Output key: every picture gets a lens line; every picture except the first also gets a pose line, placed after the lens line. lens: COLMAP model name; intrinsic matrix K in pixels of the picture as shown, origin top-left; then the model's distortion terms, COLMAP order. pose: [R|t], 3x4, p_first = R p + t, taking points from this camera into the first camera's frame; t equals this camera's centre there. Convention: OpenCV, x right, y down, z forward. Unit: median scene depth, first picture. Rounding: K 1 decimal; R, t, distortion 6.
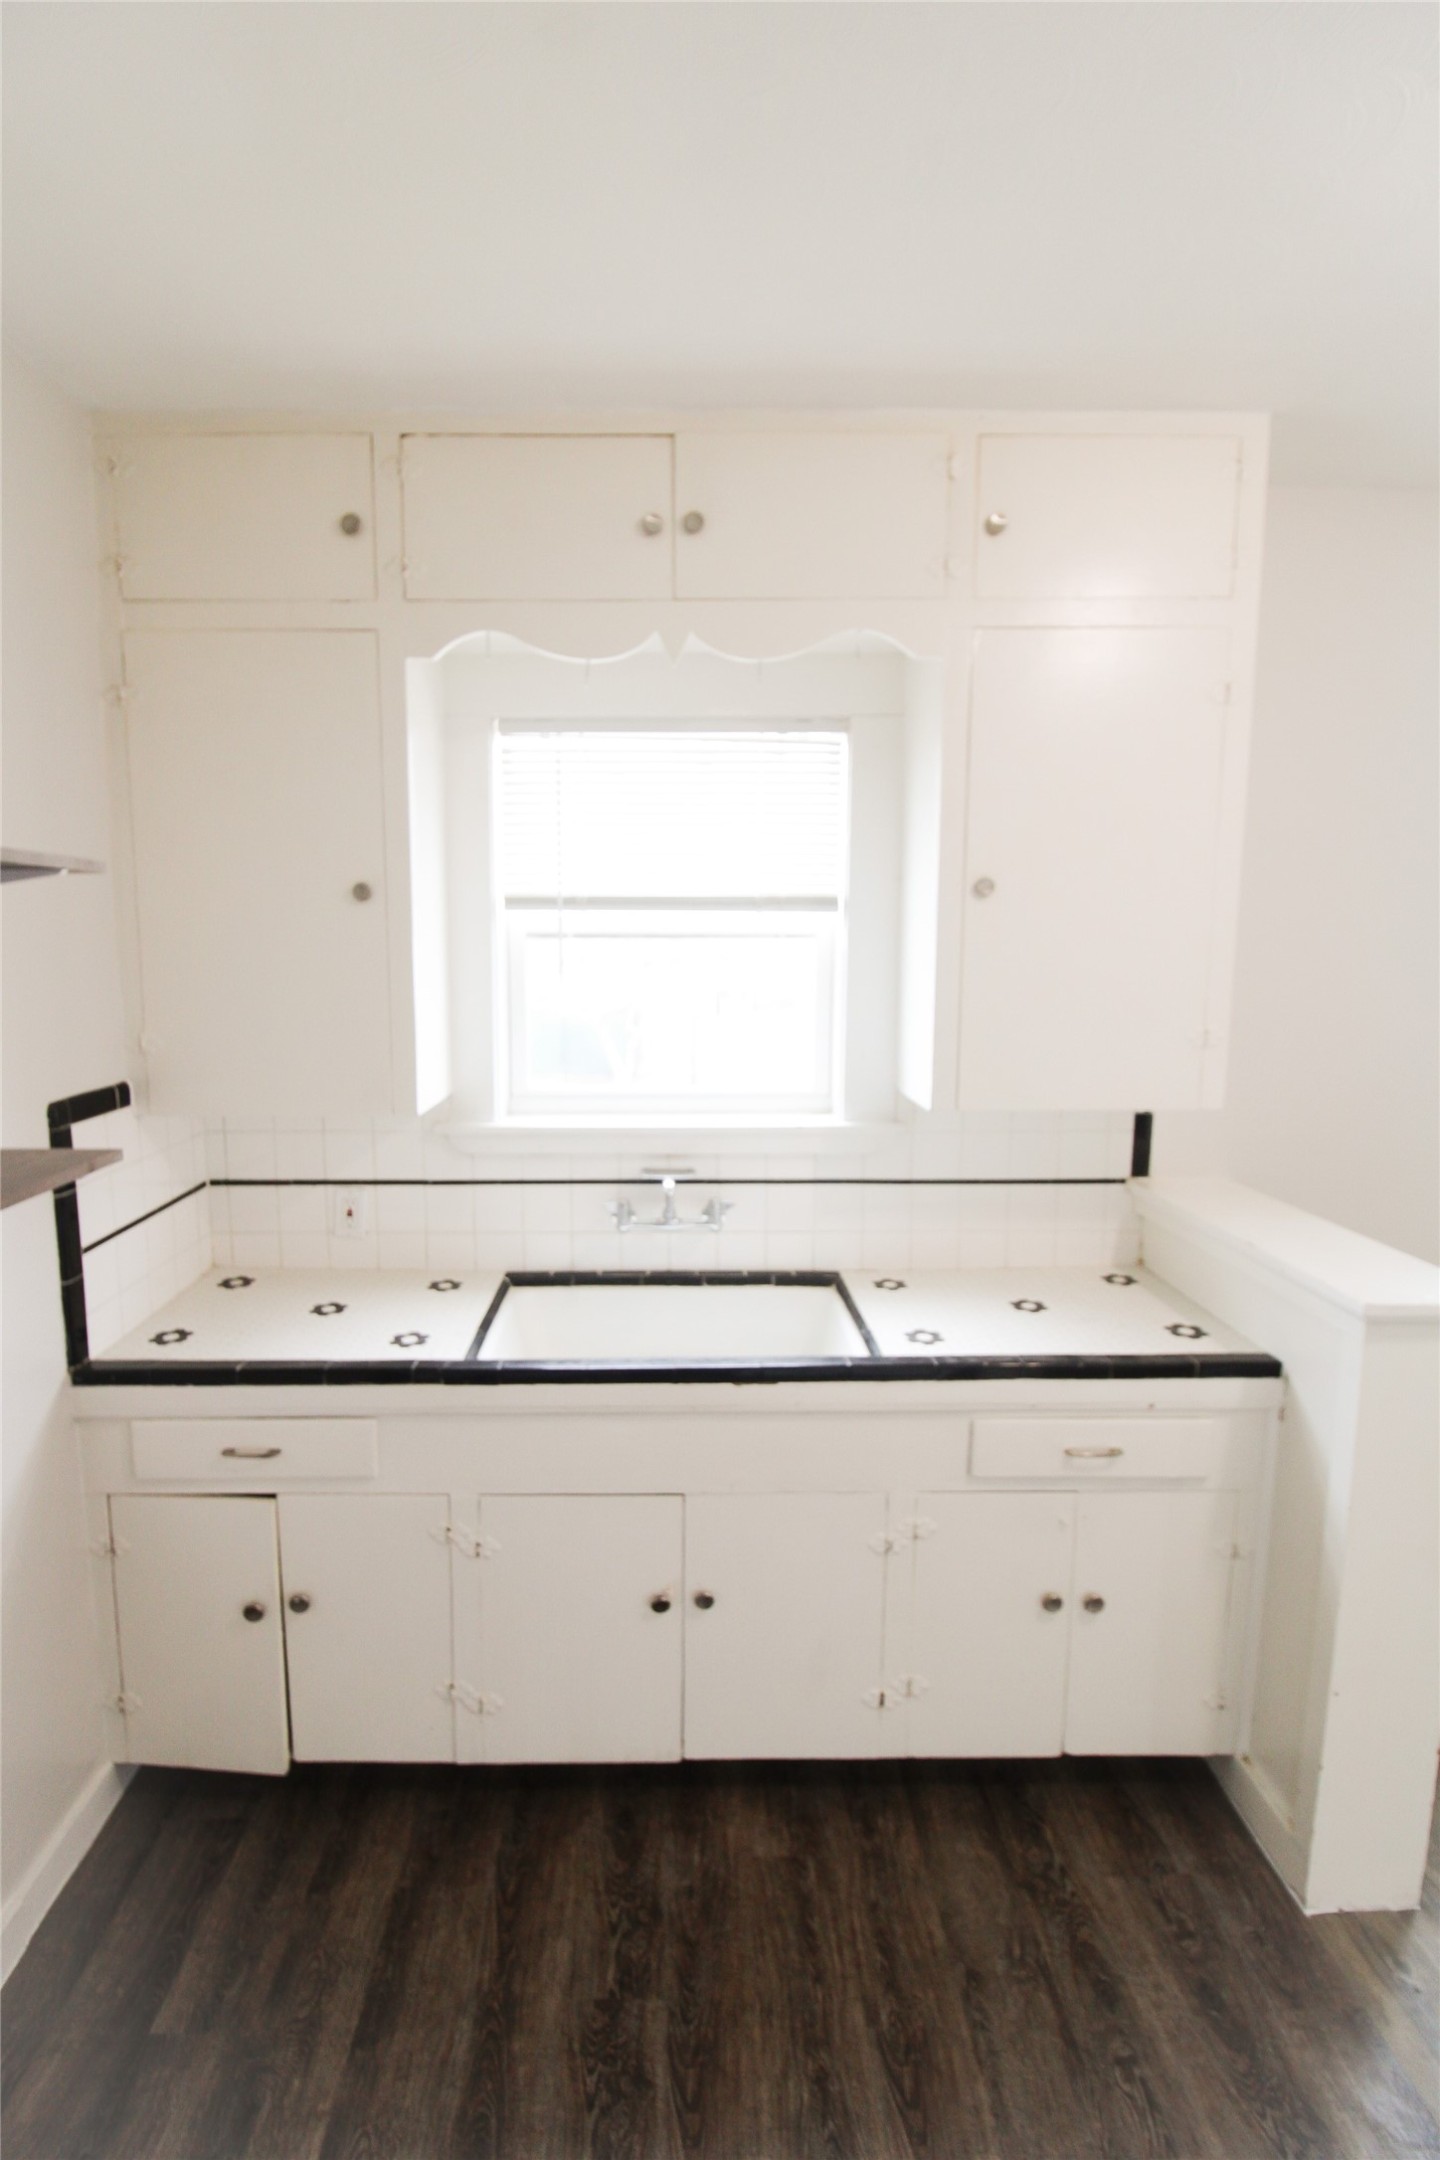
lens RADIAL K [[1044.1, 0, 708.4], [0, 1044.1, 1077.3], [0, 0, 1]] dist [-0.011370, -0.003073]
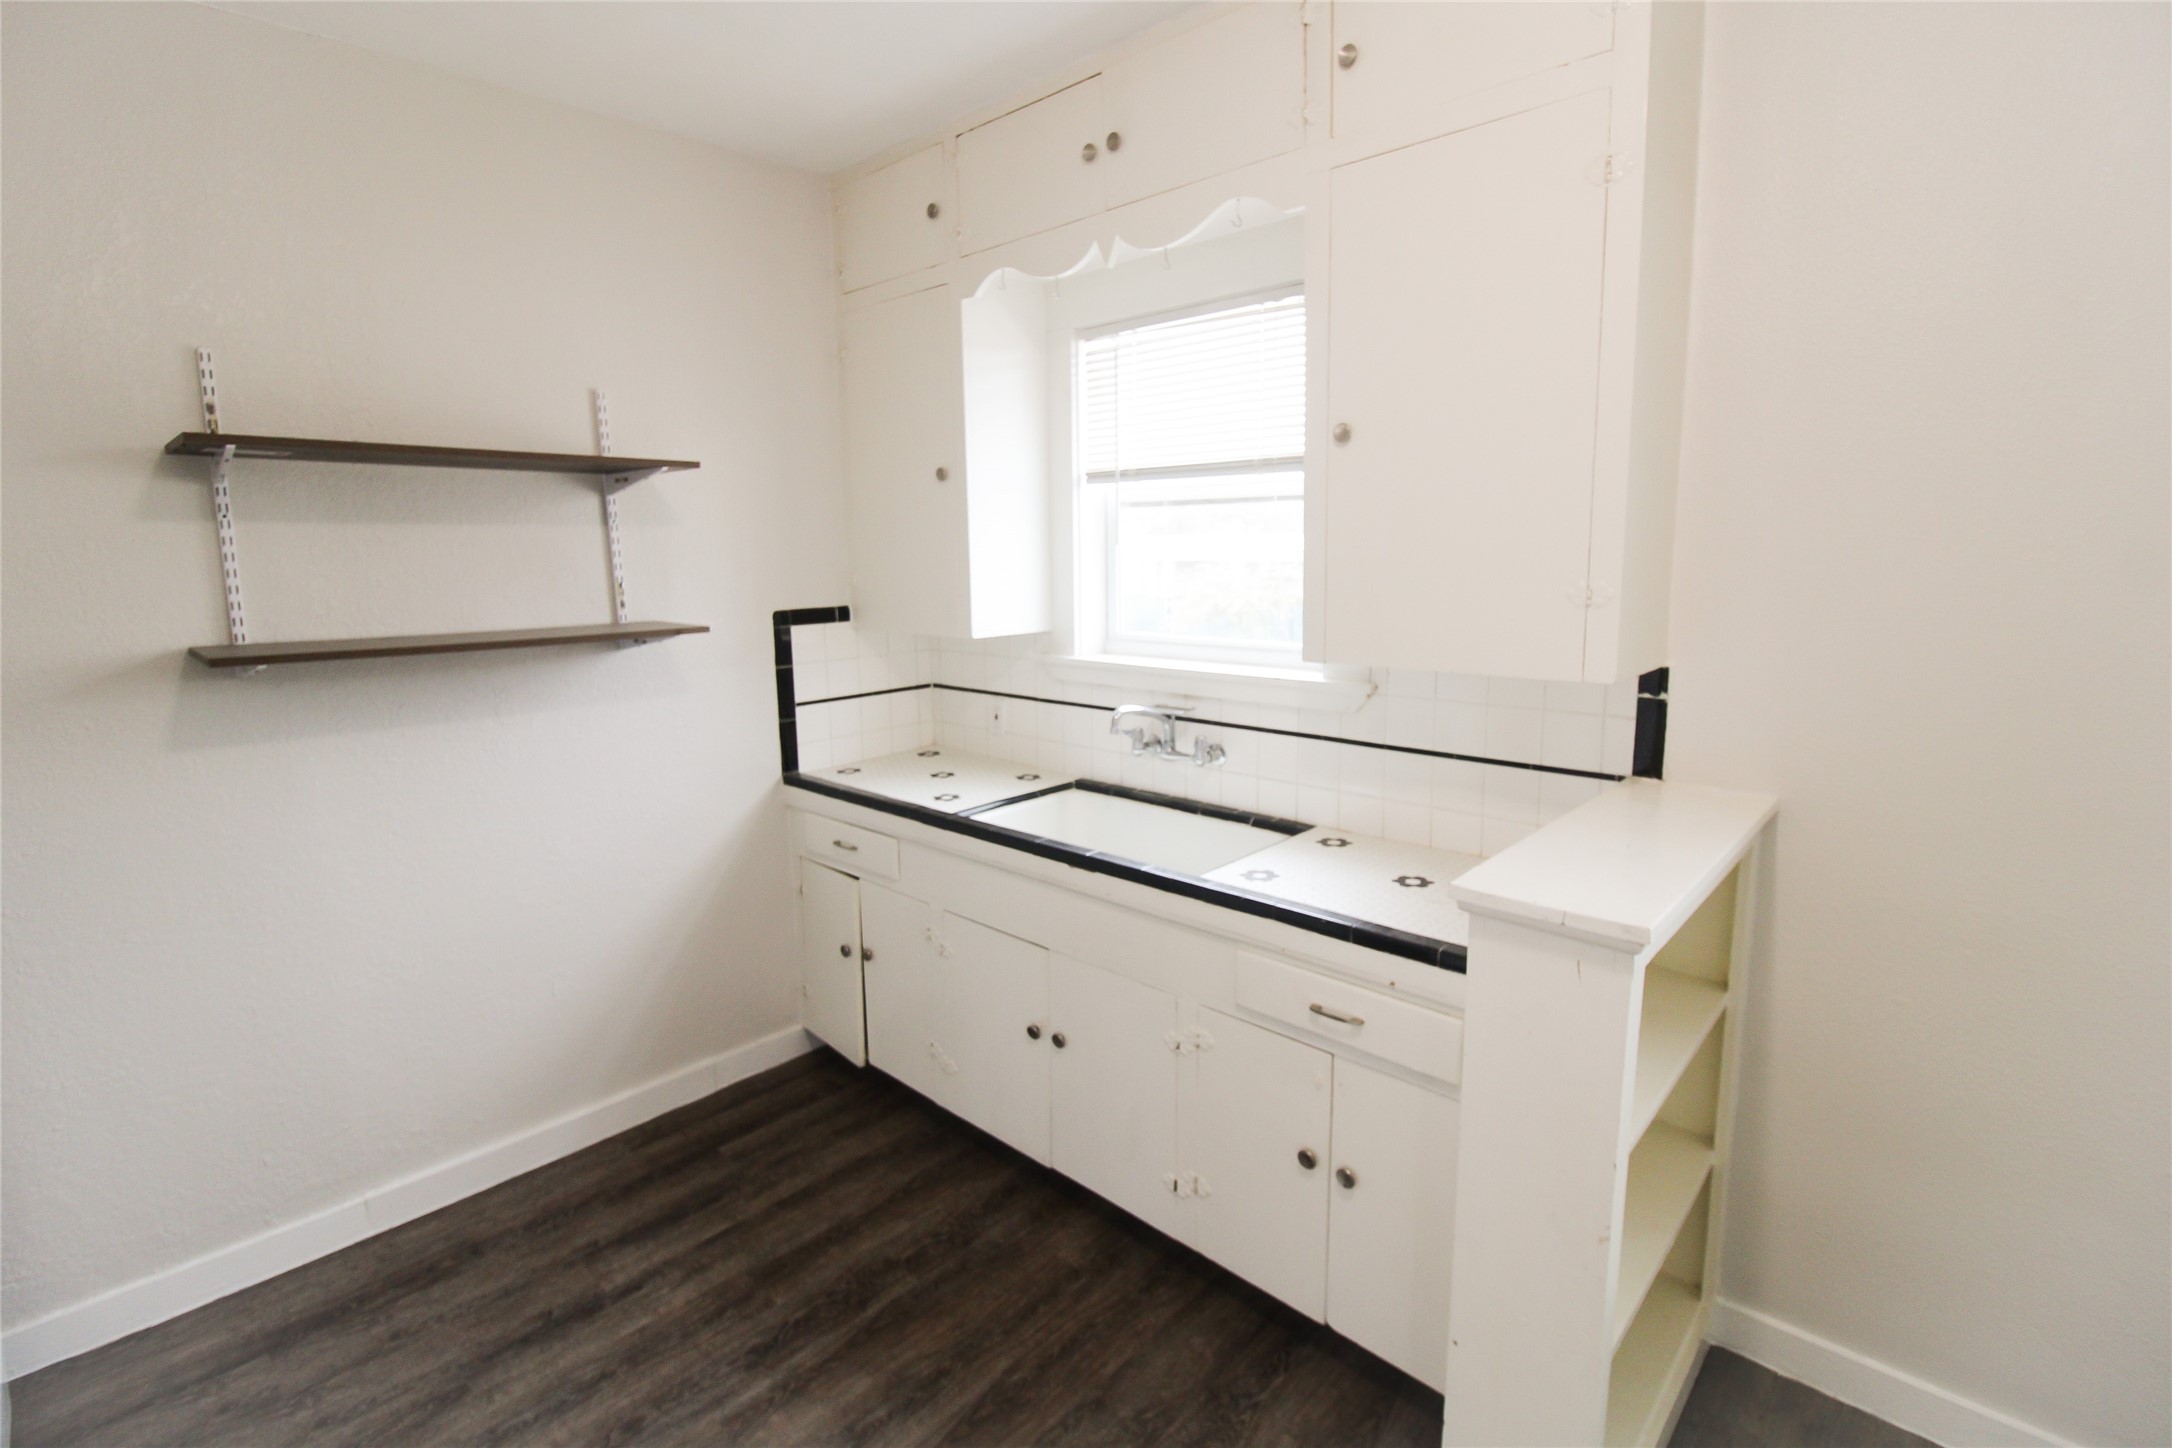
lens RADIAL K [[1046.2, 0, 1089.2], [0, 1046.2, 710.3], [0, 0, 1]] dist [0.001278, -0.001414]
pose [[0.712561, 0.101515, -0.694227, 0.858723], [-0.079073, 0.994793, 0.064305, 0.033015], [0.697140, 0.009073, 0.716878, 0.139252]]
